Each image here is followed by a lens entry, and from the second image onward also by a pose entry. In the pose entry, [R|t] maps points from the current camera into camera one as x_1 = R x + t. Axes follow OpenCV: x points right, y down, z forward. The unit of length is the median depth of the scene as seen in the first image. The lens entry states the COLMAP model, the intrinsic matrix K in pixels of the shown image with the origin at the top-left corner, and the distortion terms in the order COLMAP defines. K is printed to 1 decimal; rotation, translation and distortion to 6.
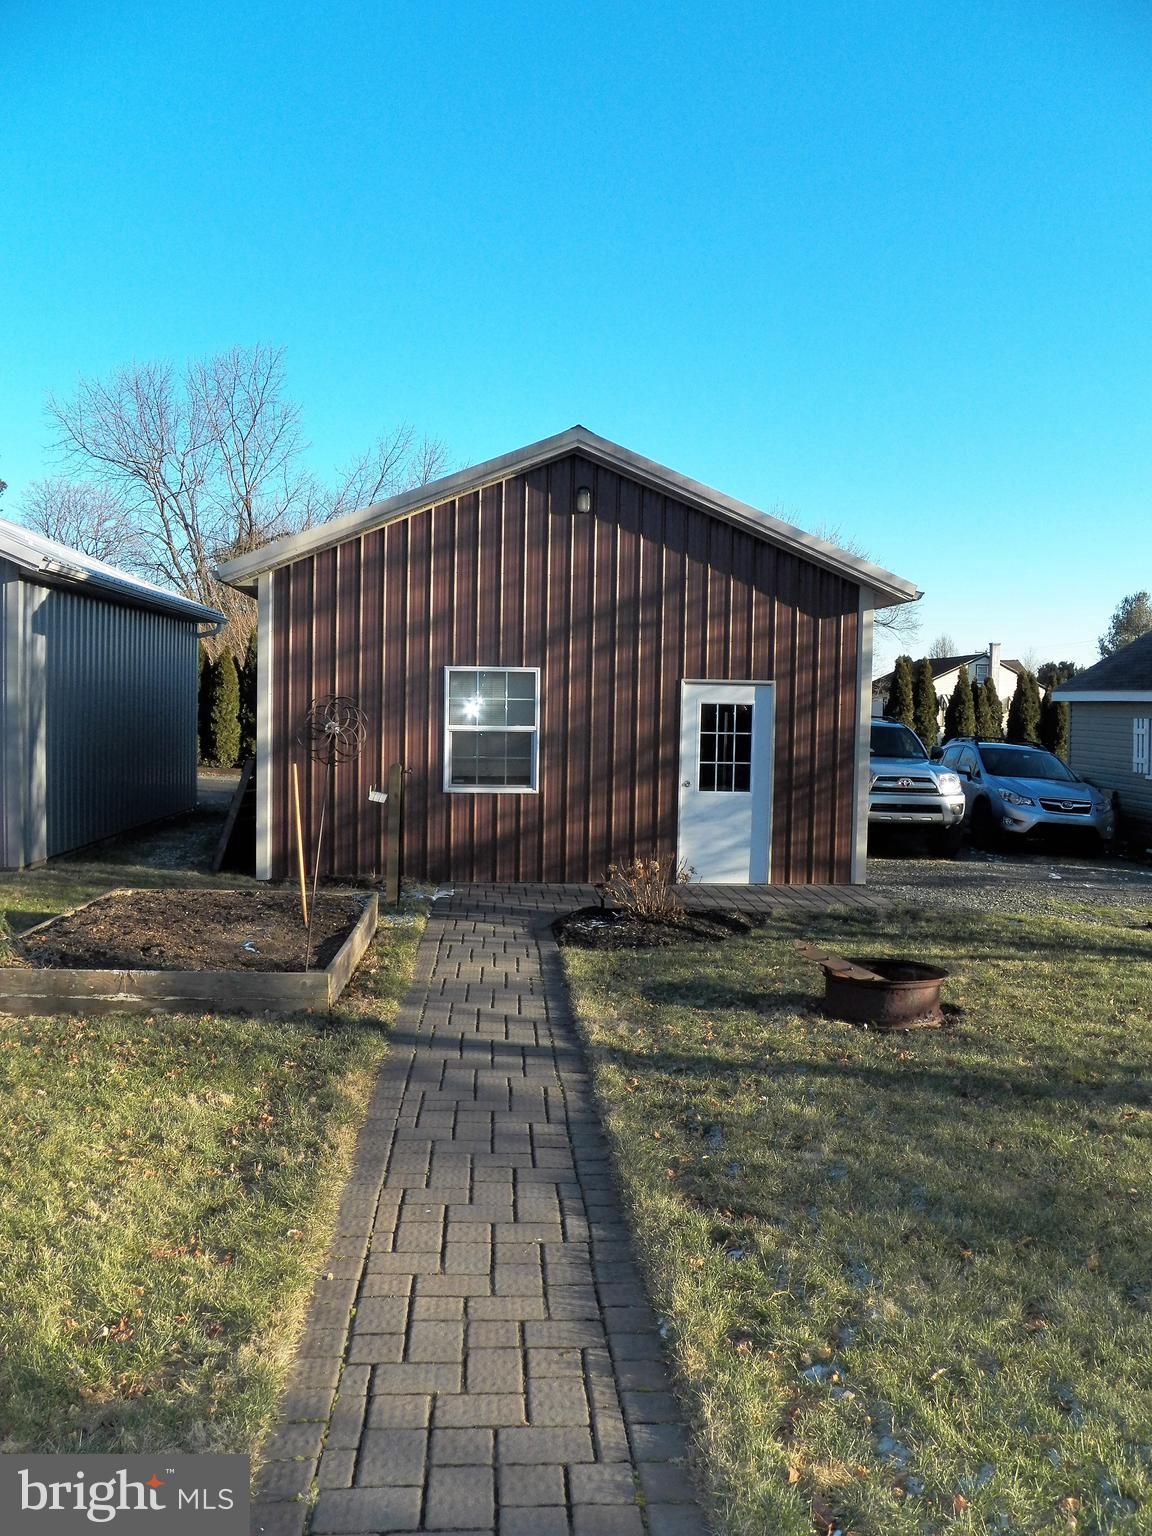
lens RADIAL K [[1266.9, 0, 576.0], [0, 1266.9, 768.0], [0, 0, 1]] dist [-0.128878, 0.077654]
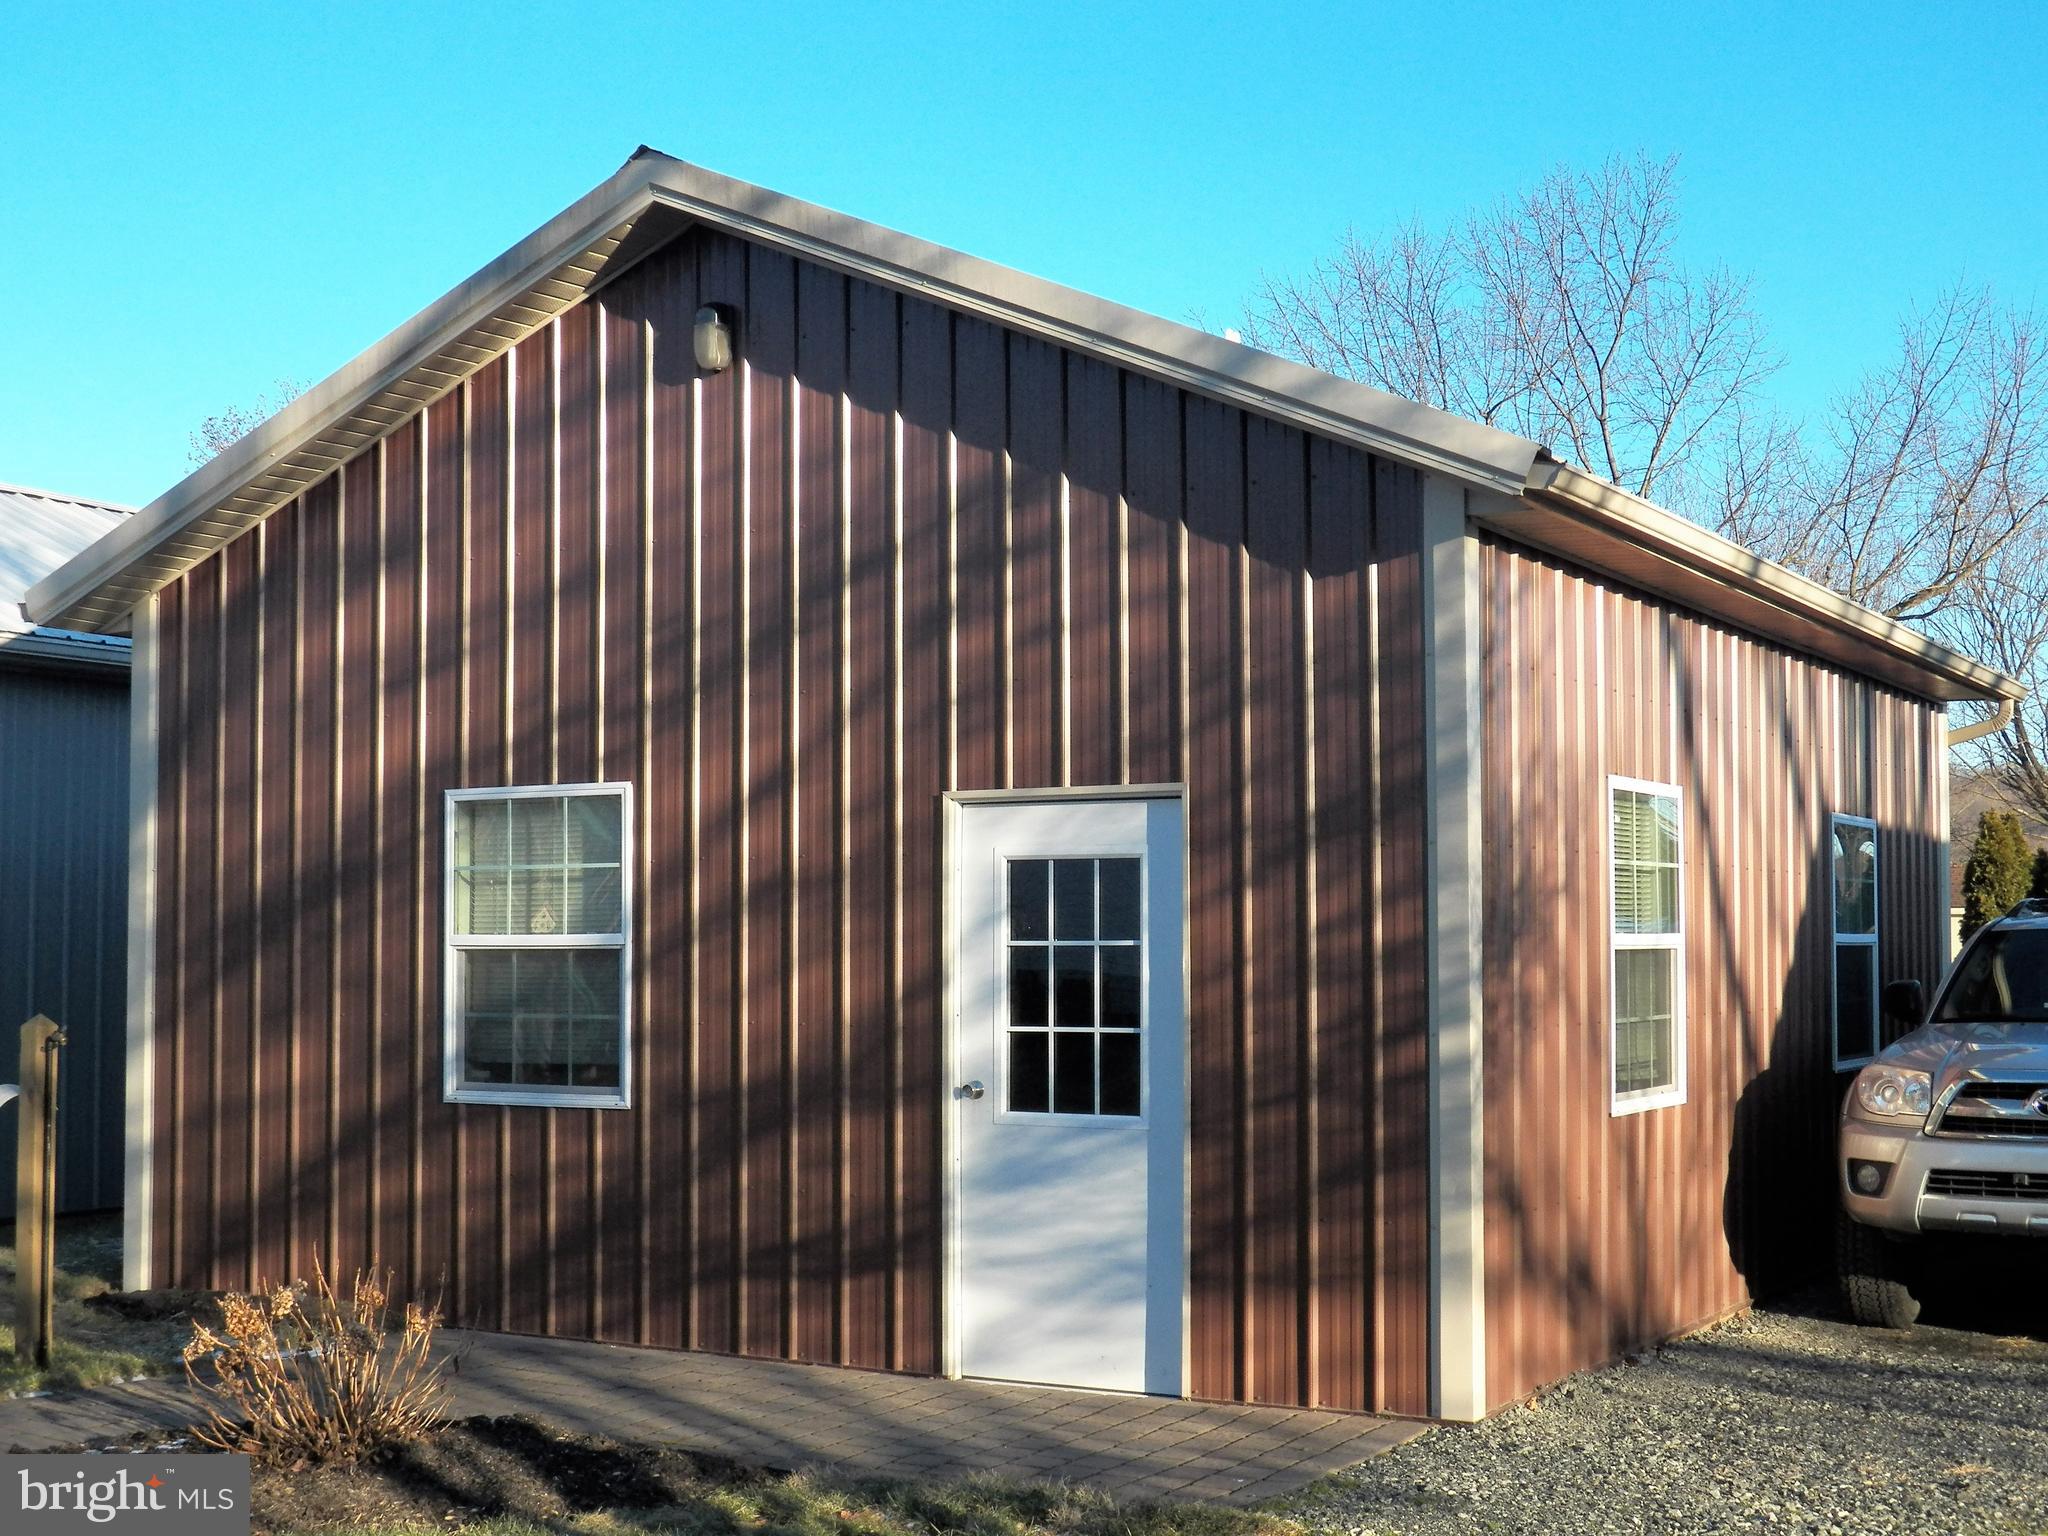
lens RADIAL K [[2601.4, 0, 1024.0], [0, 2601.4, 768.0], [0, 0, 1]] dist [-0.014091, -0.008459]
pose [[0.817972, -0.057873, -0.572339, 0.514909], [-0.009328, 0.993461, -0.113786, 0.005751], [0.575182, 0.098413, 0.812084, 0.416053]]
